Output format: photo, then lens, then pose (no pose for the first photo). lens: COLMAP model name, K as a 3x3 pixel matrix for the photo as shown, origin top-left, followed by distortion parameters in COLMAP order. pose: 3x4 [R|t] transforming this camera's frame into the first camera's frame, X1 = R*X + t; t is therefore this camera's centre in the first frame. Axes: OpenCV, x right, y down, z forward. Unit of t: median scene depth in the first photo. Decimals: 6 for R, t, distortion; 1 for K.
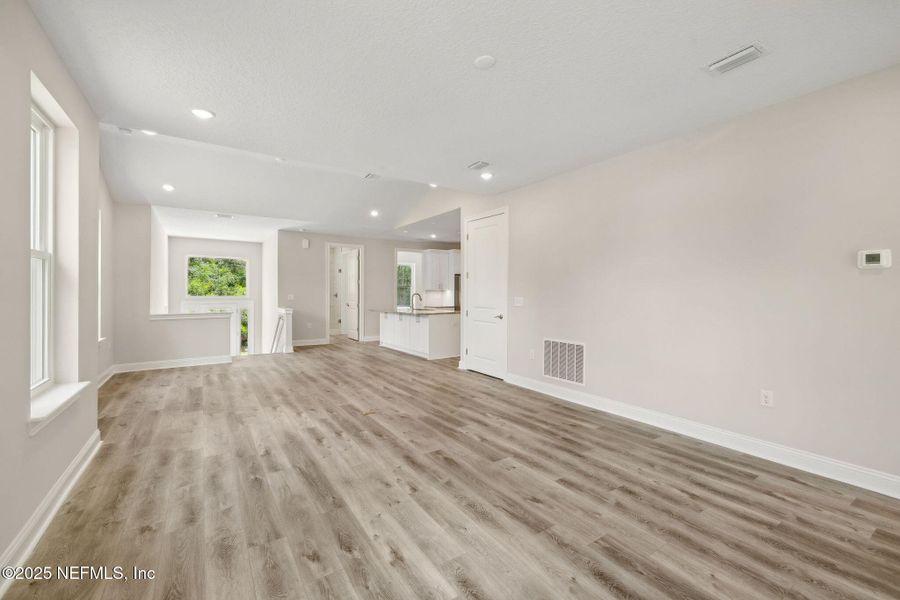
lens RADIAL K [[379.9, 0, 449.7], [0, 379.9, 293.8], [0, 0, 1]] dist [-0.004095, -0.000049]
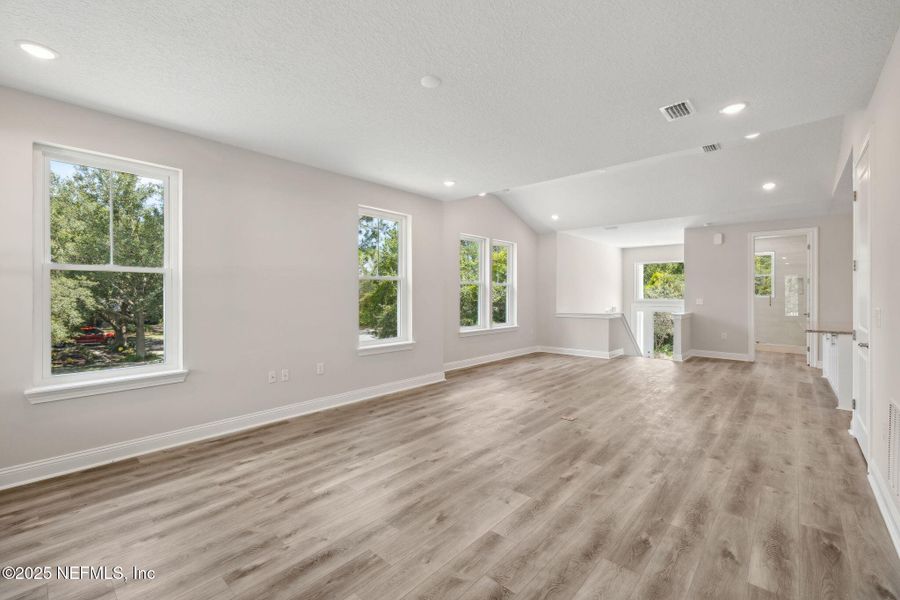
lens RADIAL K [[379.9, 0, 451.1], [0, 379.9, 298.6], [0, 0, 1]] dist [-0.004095, -0.000049]
pose [[0.253937, 0.008707, -0.967181, 0.737206], [-0.003973, 0.999960, 0.007959, -0.006588], [0.967213, 0.001821, 0.253962, 0.506238]]
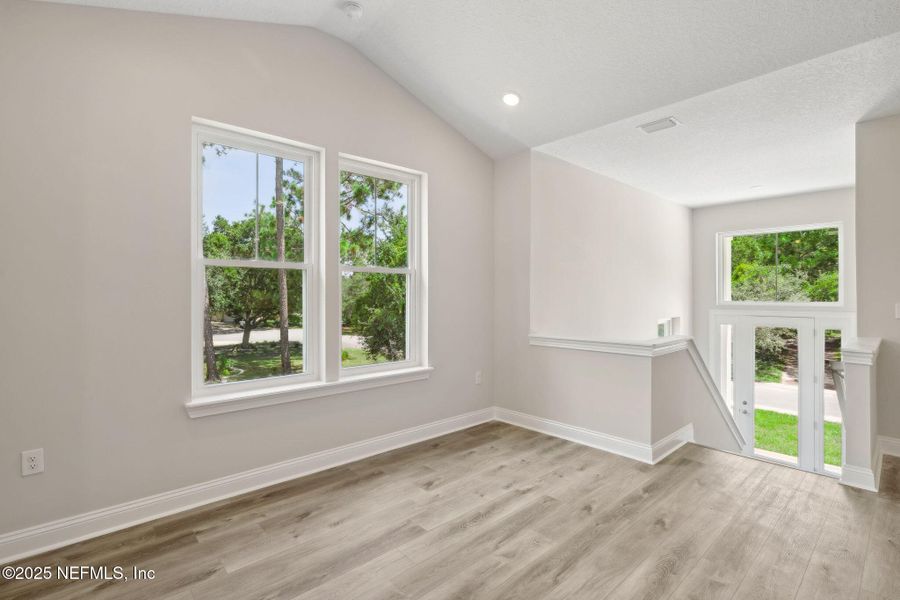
lens RADIAL K [[425.9, 0, 452.0], [0, 425.9, 294.0], [0, 0, 1]] dist [-0.002396, 0.000833]
pose [[0.163203, -0.002360, -0.986590, -0.275531], [-0.001908, 0.999995, -0.002708, -0.011337], [0.986591, 0.002325, 0.163197, 1.339021]]
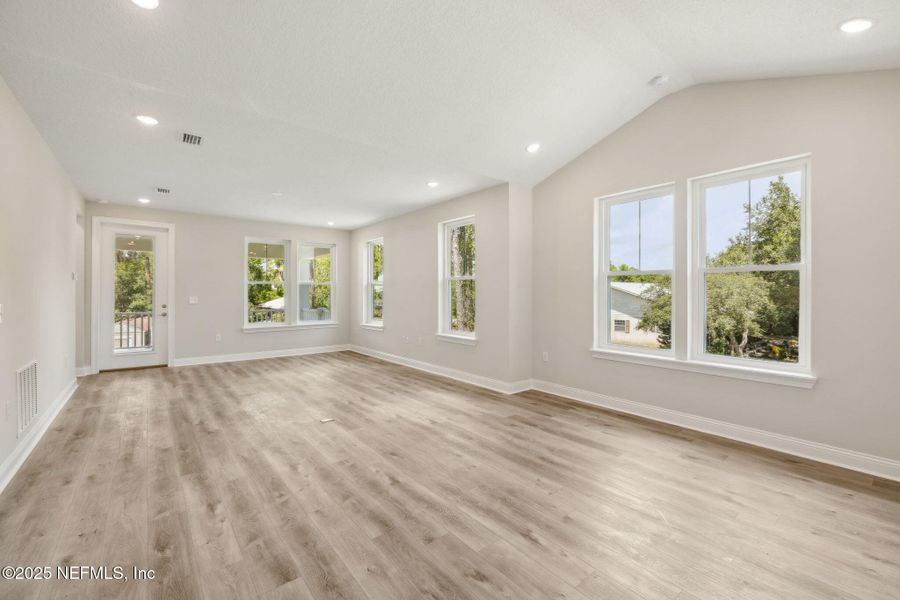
lens RADIAL K [[379.9, 0, 448.4], [0, 379.9, 296.3], [0, 0, 1]] dist [-0.004095, -0.000049]
pose [[-0.995223, -0.004574, -0.097522, -0.471102], [-0.005884, 0.999896, 0.013145, -0.011679], [0.097452, 0.013656, -0.995147, 2.196107]]
